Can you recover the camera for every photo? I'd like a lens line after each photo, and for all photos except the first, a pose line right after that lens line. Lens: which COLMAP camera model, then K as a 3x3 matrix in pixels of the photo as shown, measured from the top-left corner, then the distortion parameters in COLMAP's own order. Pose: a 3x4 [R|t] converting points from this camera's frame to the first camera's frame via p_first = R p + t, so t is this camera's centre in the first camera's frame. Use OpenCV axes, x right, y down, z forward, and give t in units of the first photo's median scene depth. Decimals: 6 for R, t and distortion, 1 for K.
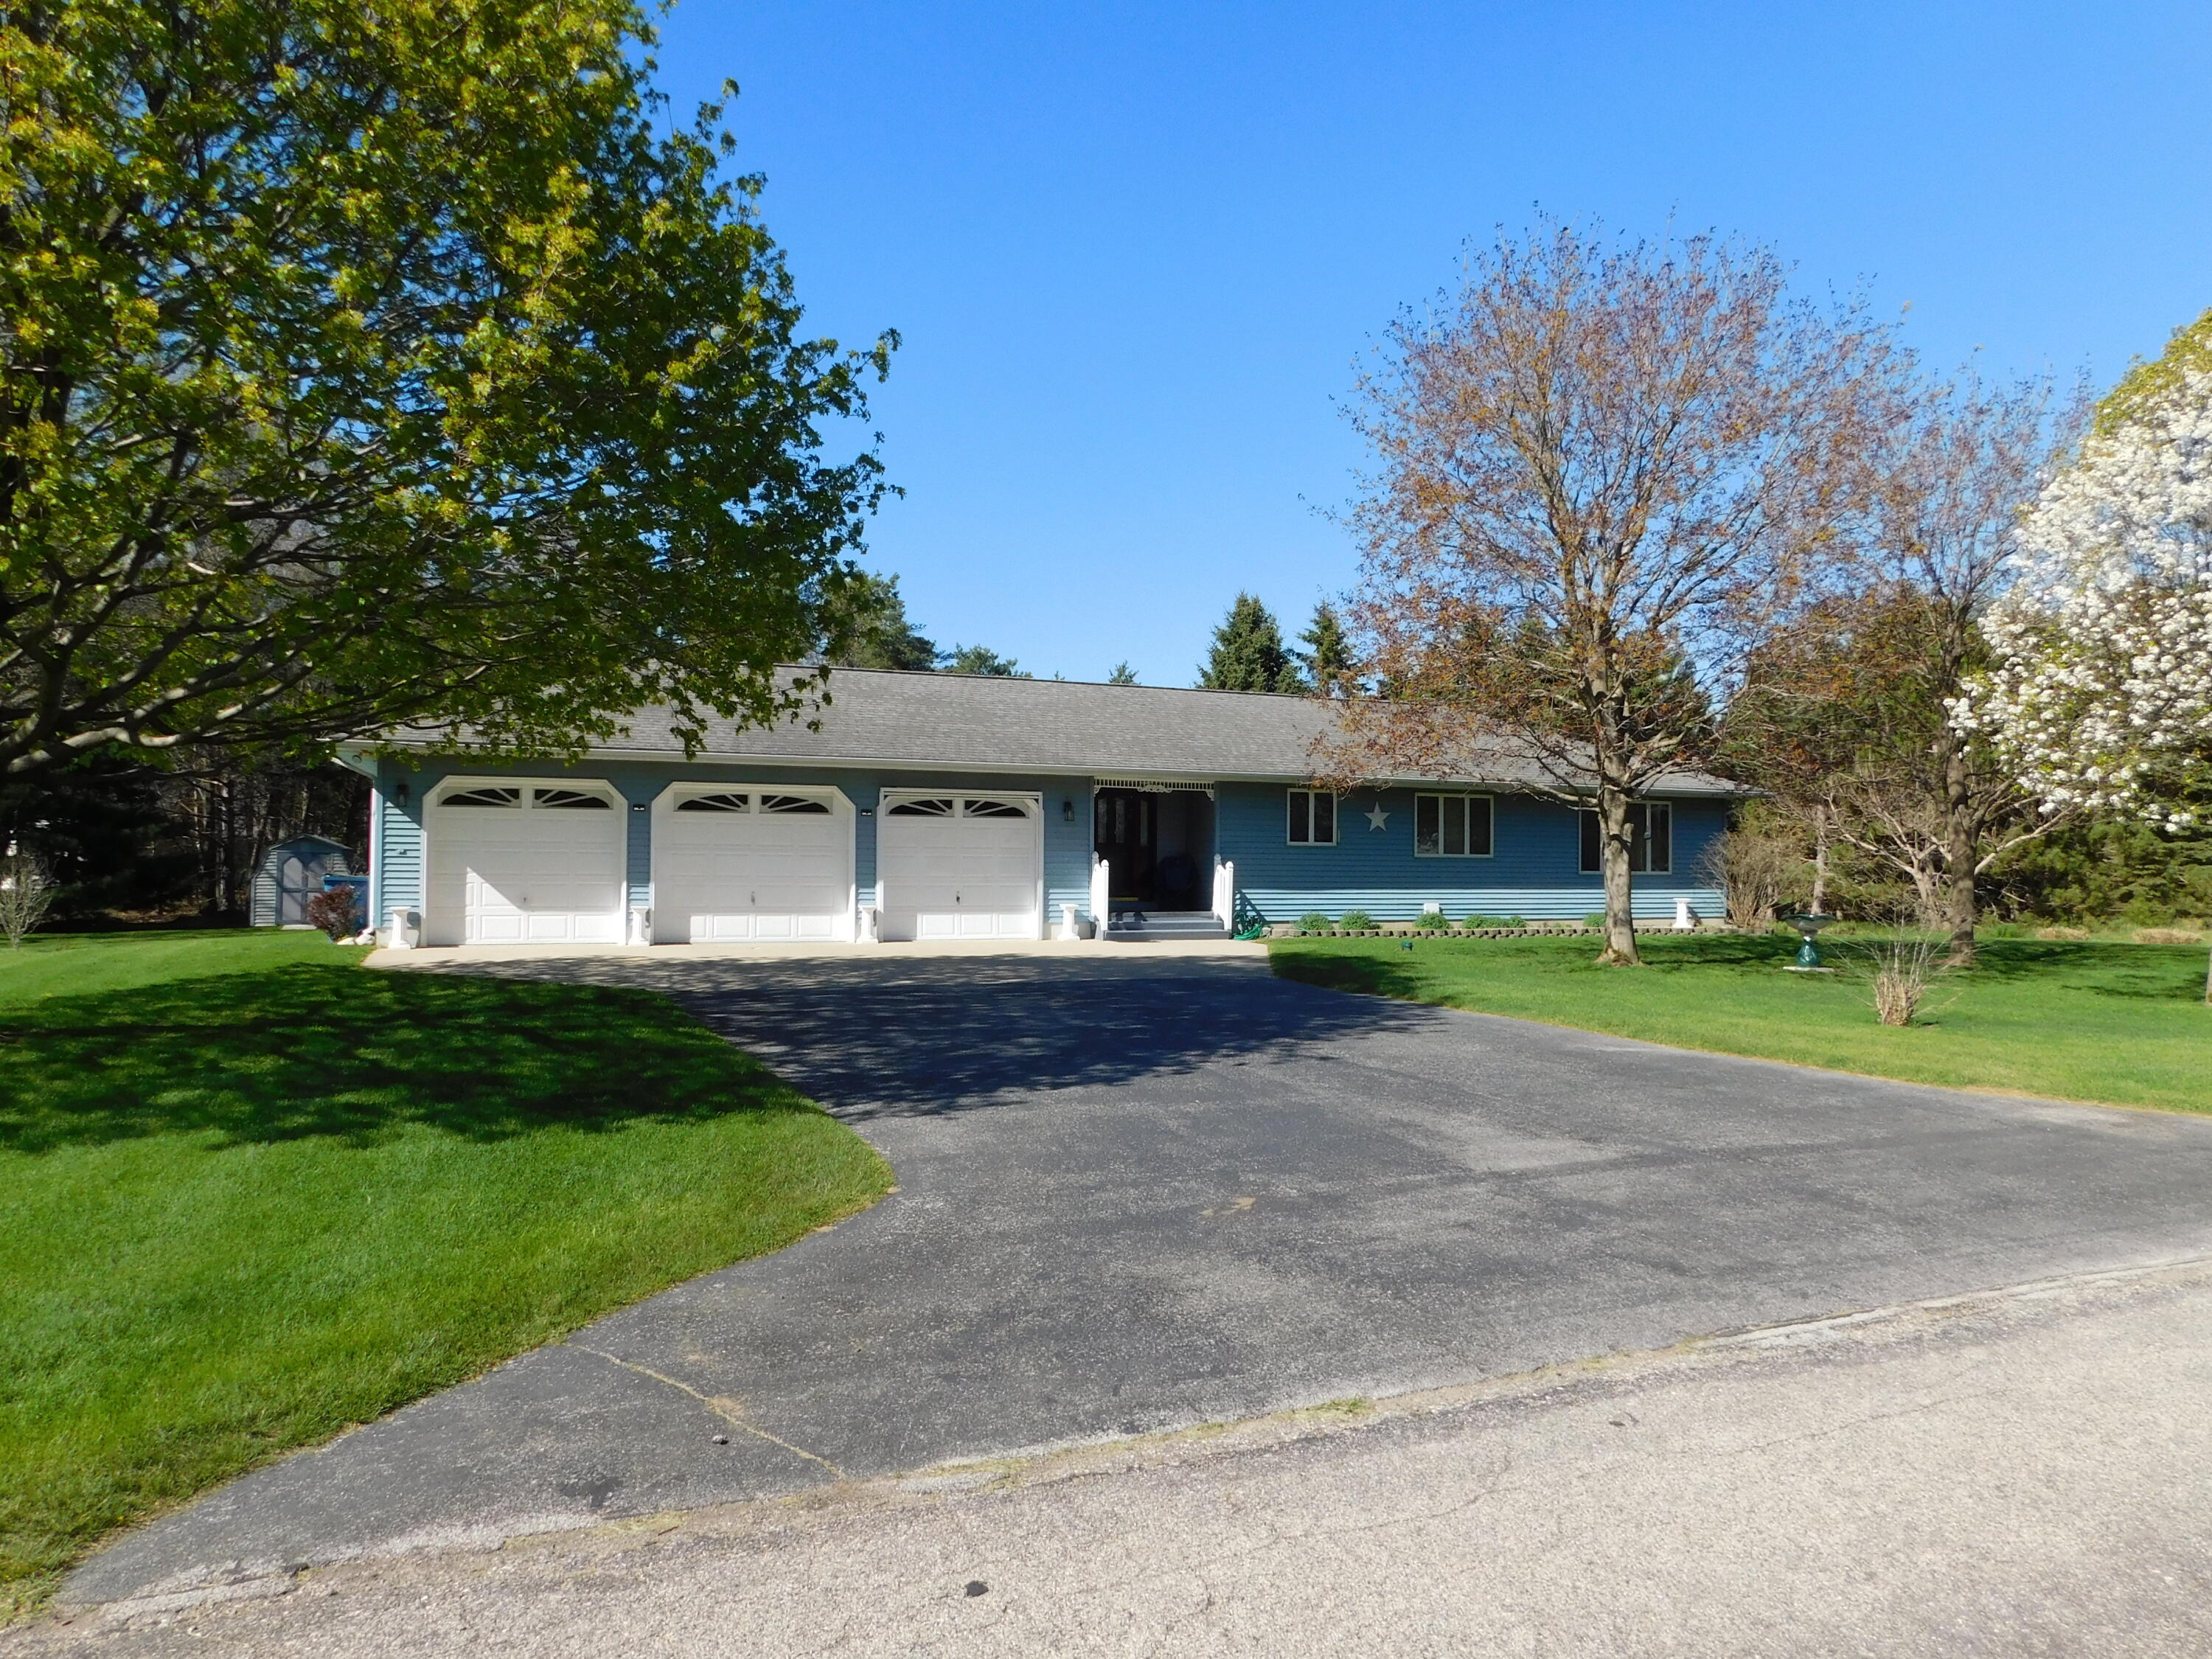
lens RADIAL K [[1470.7, 0, 1095.9], [0, 1470.7, 824.5], [0, 0, 1]] dist [-0.021444, 0.004442]
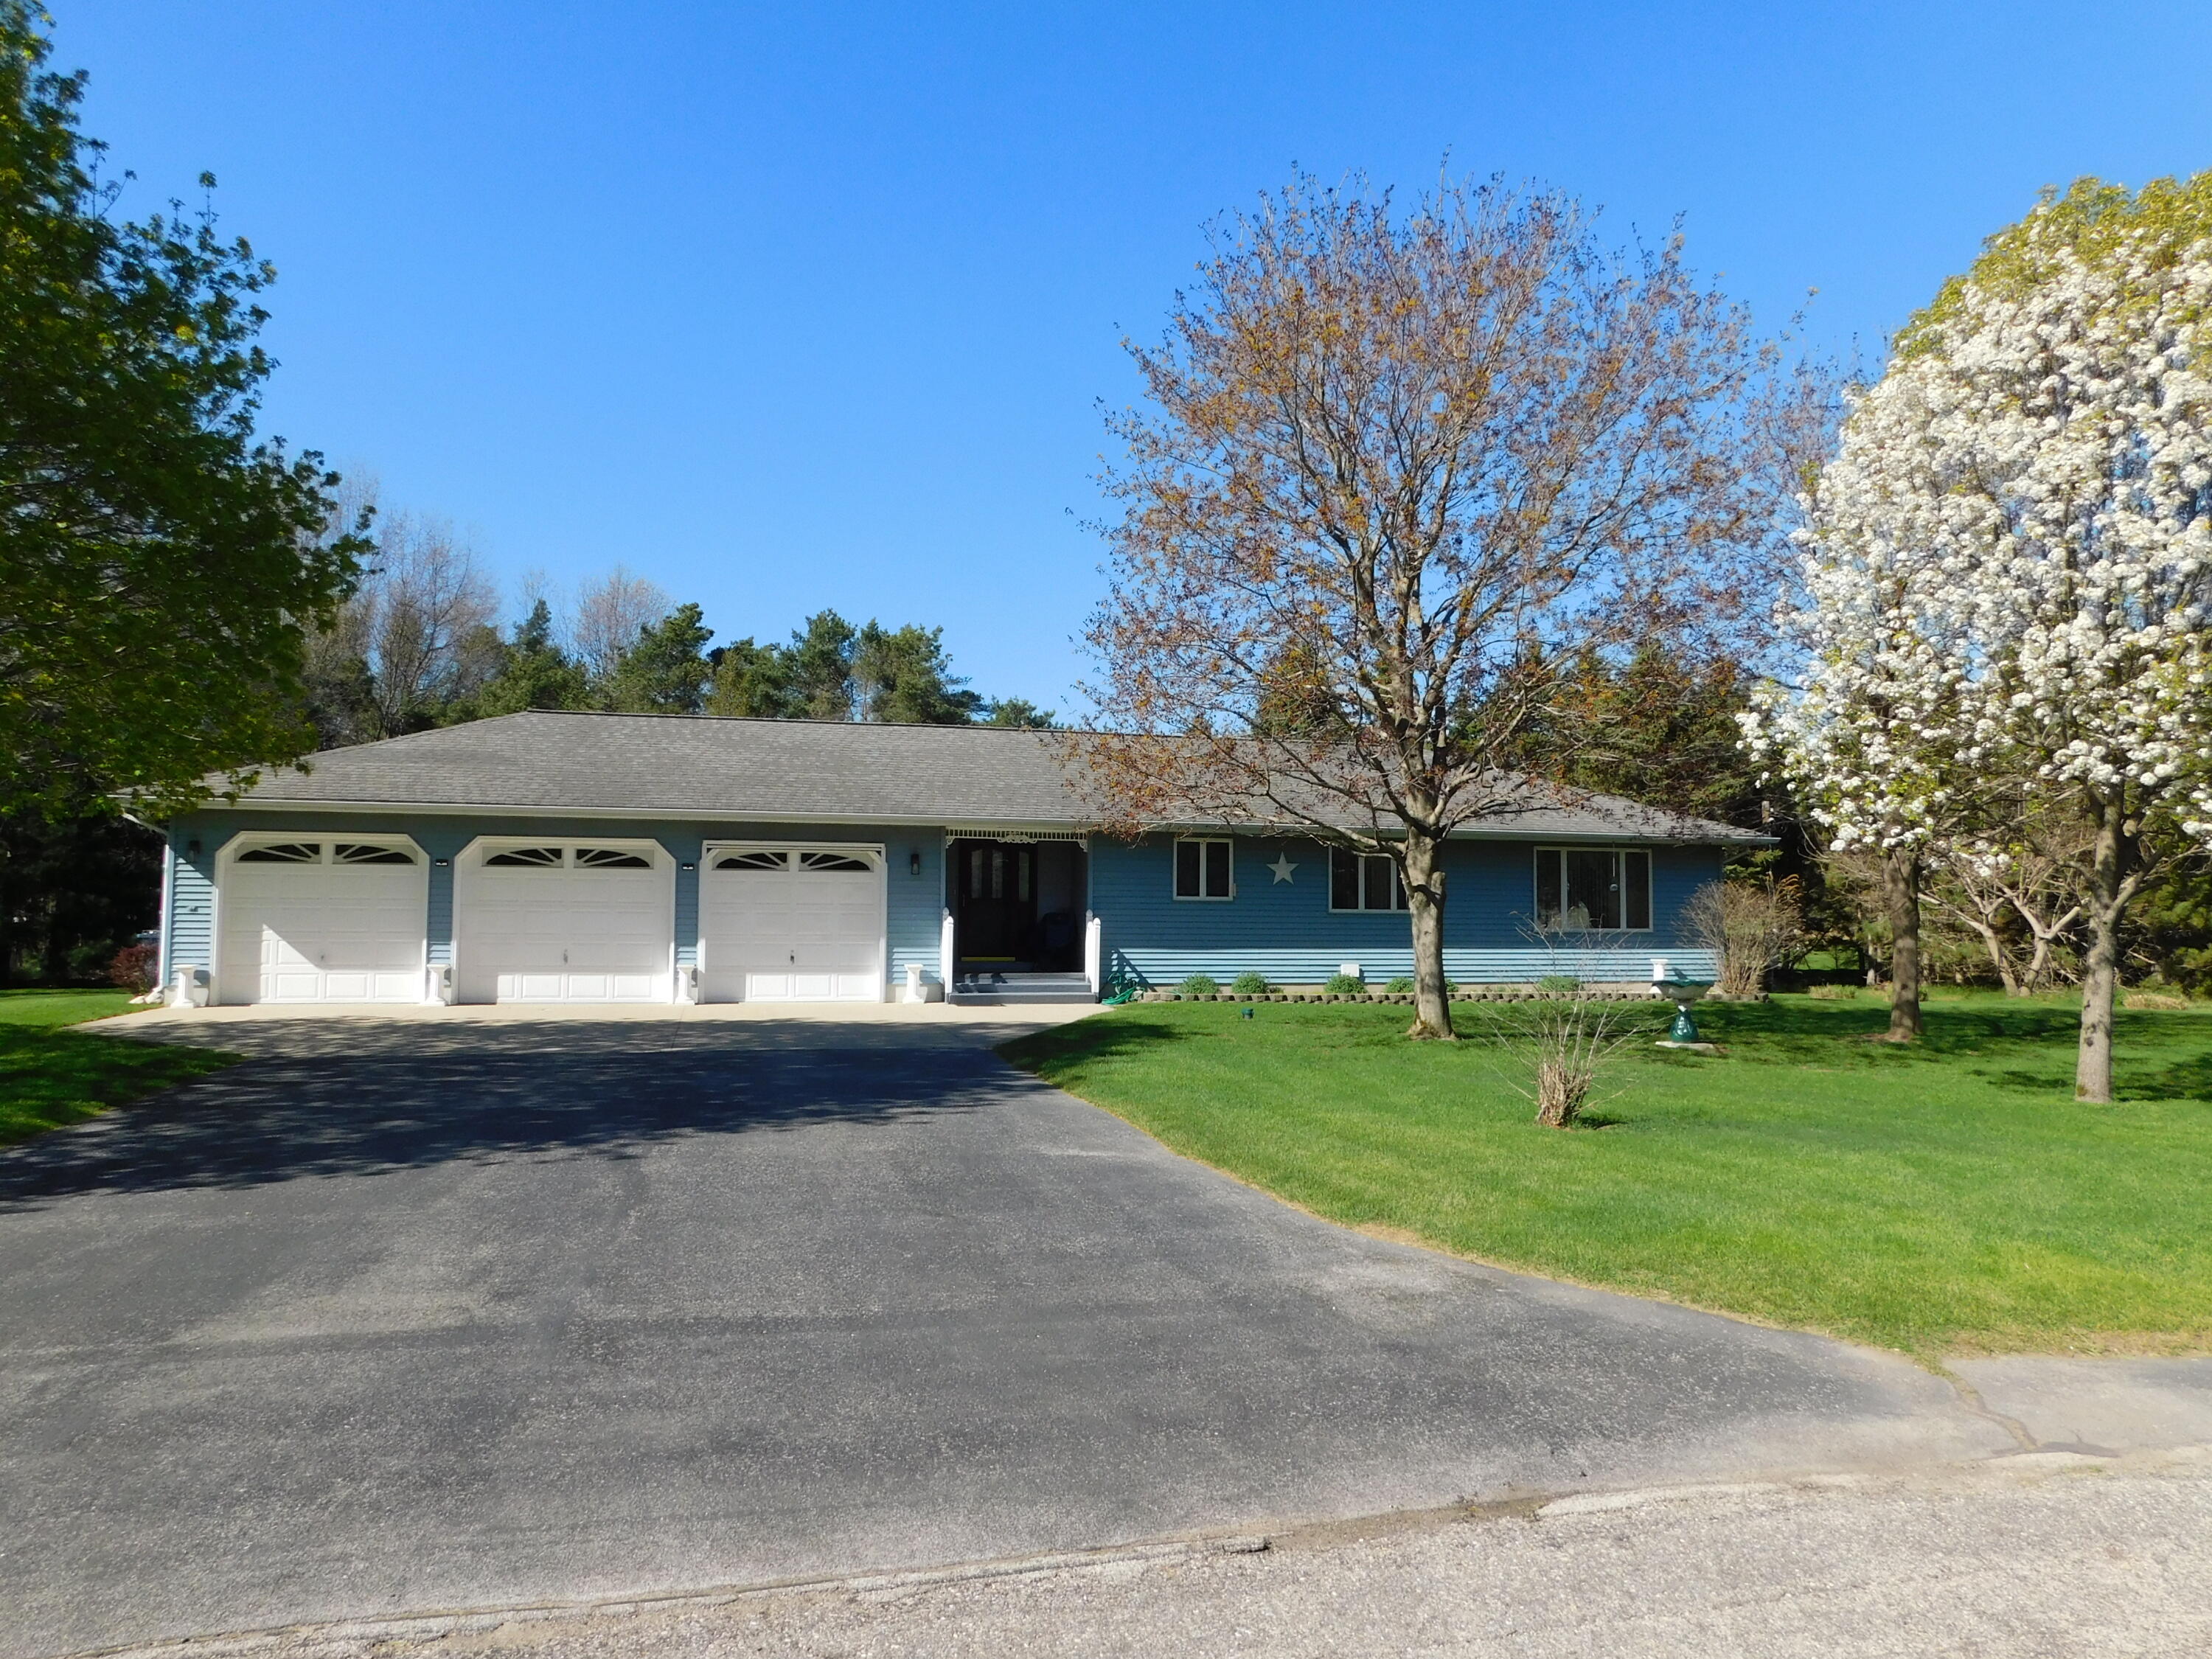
lens RADIAL K [[1470.7, 0, 1112.9], [0, 1470.7, 829.2], [0, 0, 1]] dist [-0.021444, 0.004442]
pose [[0.989149, -0.010640, -0.146528, 0.254167], [0.005155, 0.999273, -0.037762, 0.004855], [0.146823, 0.036597, 0.988486, 0.104509]]
